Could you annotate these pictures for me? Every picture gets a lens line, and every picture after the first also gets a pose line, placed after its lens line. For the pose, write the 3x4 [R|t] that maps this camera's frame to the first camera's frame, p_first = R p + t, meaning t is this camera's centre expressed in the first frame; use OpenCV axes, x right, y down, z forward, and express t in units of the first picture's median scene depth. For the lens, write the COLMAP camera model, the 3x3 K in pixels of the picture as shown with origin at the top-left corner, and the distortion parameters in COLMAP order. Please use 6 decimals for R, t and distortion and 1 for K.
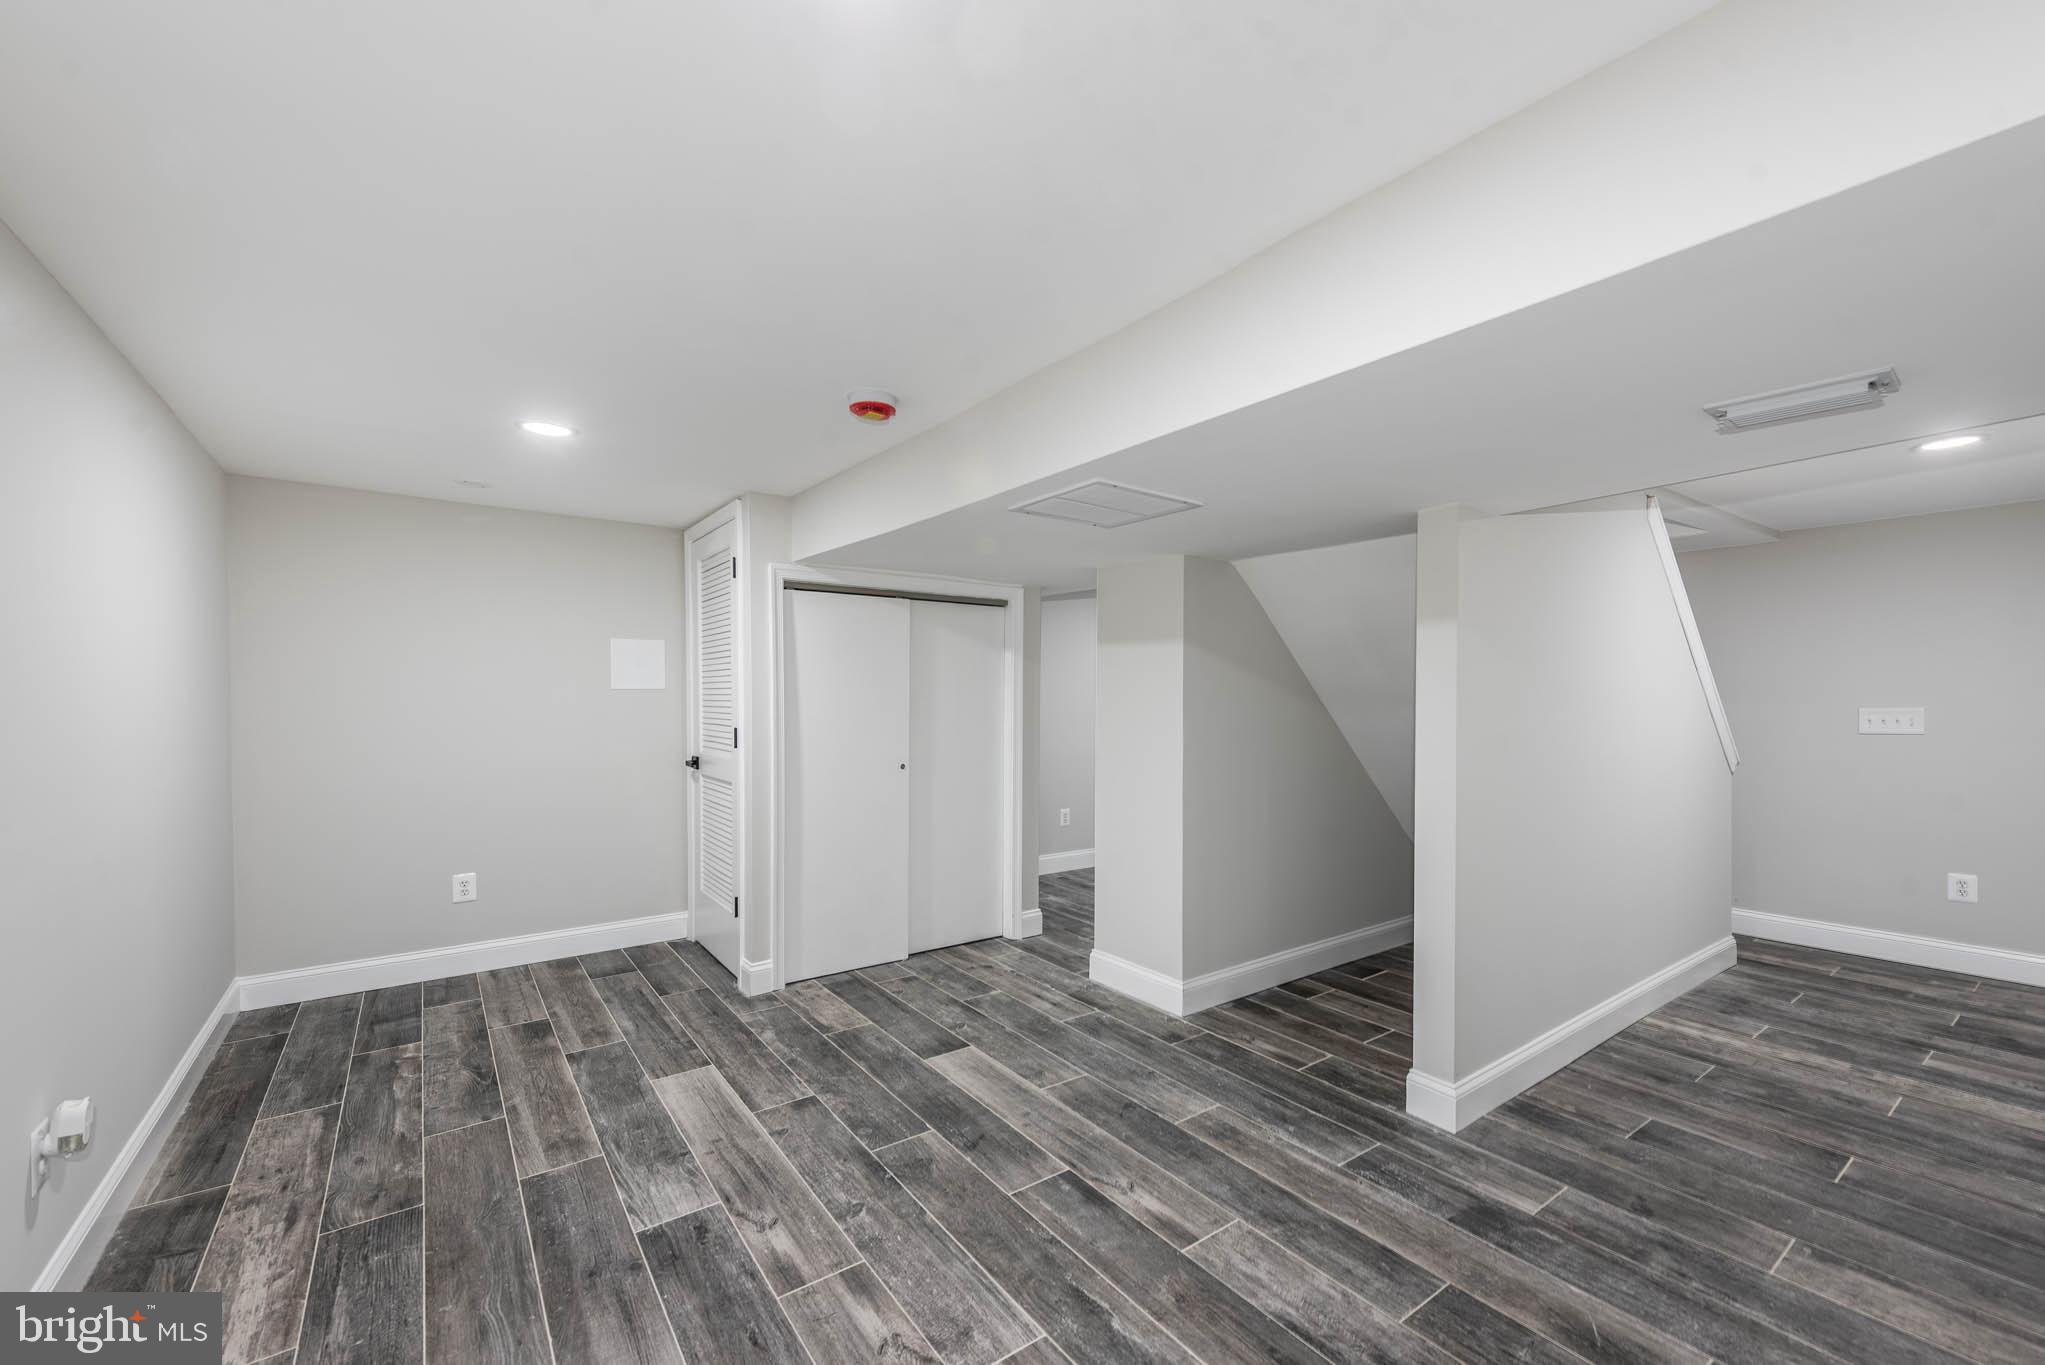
lens RADIAL K [[812.9, 0, 1021.6], [0, 812.9, 692.3], [0, 0, 1]] dist [0.006682, -0.000985]
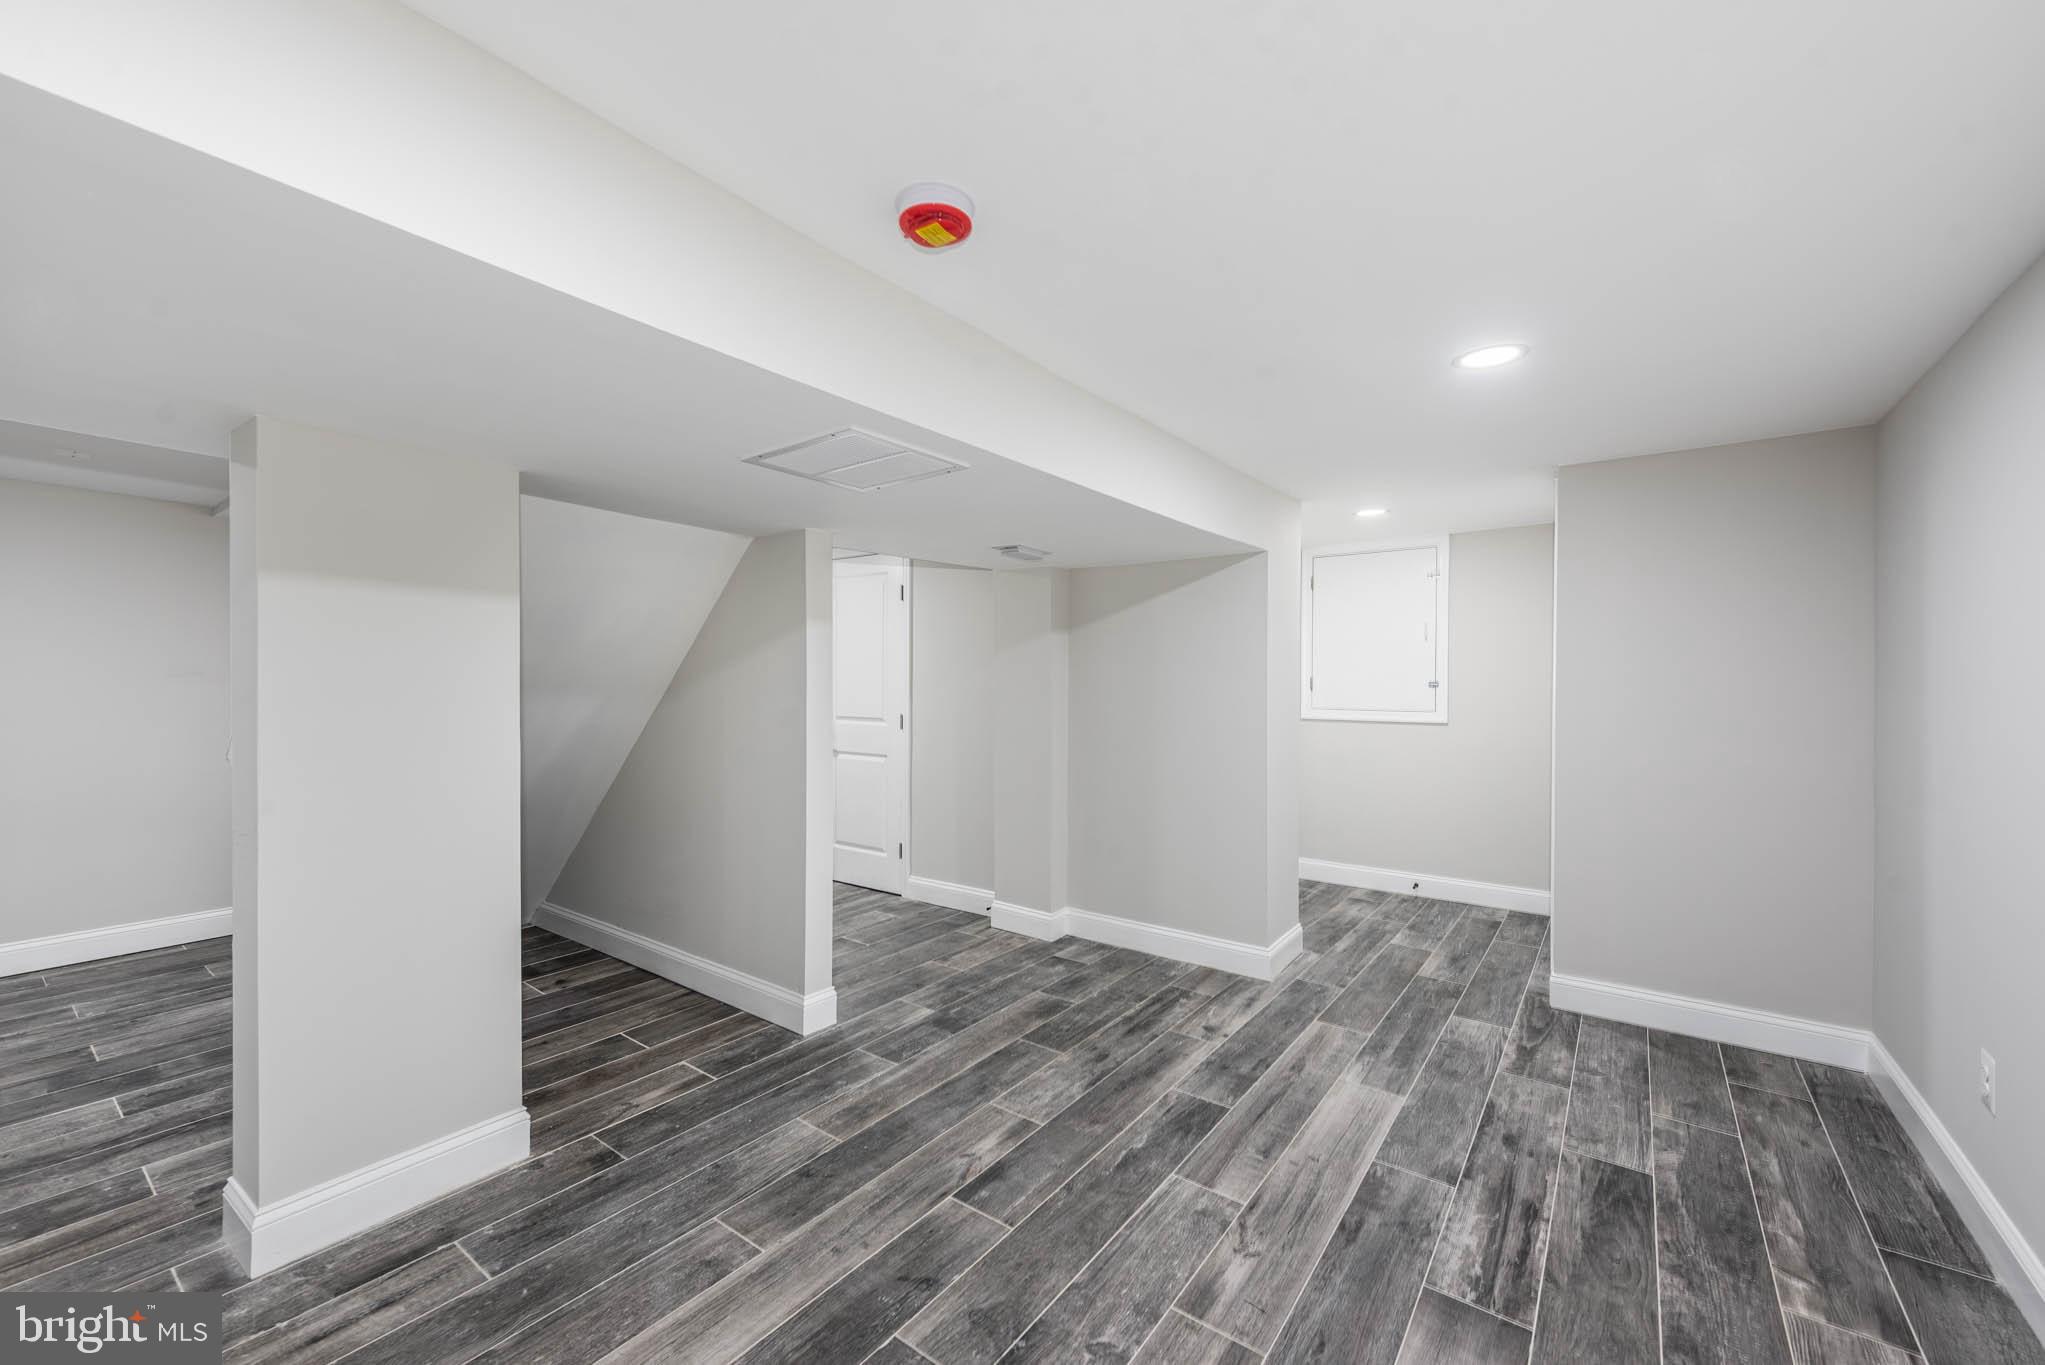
lens RADIAL K [[812.9, 0, 1023.0], [0, 812.9, 682.7], [0, 0, 1]] dist [0.006682, -0.000985]
pose [[-0.294152, -0.003875, 0.955751, -0.840536], [-0.004922, 0.999985, 0.002540, 0.001737], [-0.955746, -0.003957, -0.294167, 1.190347]]
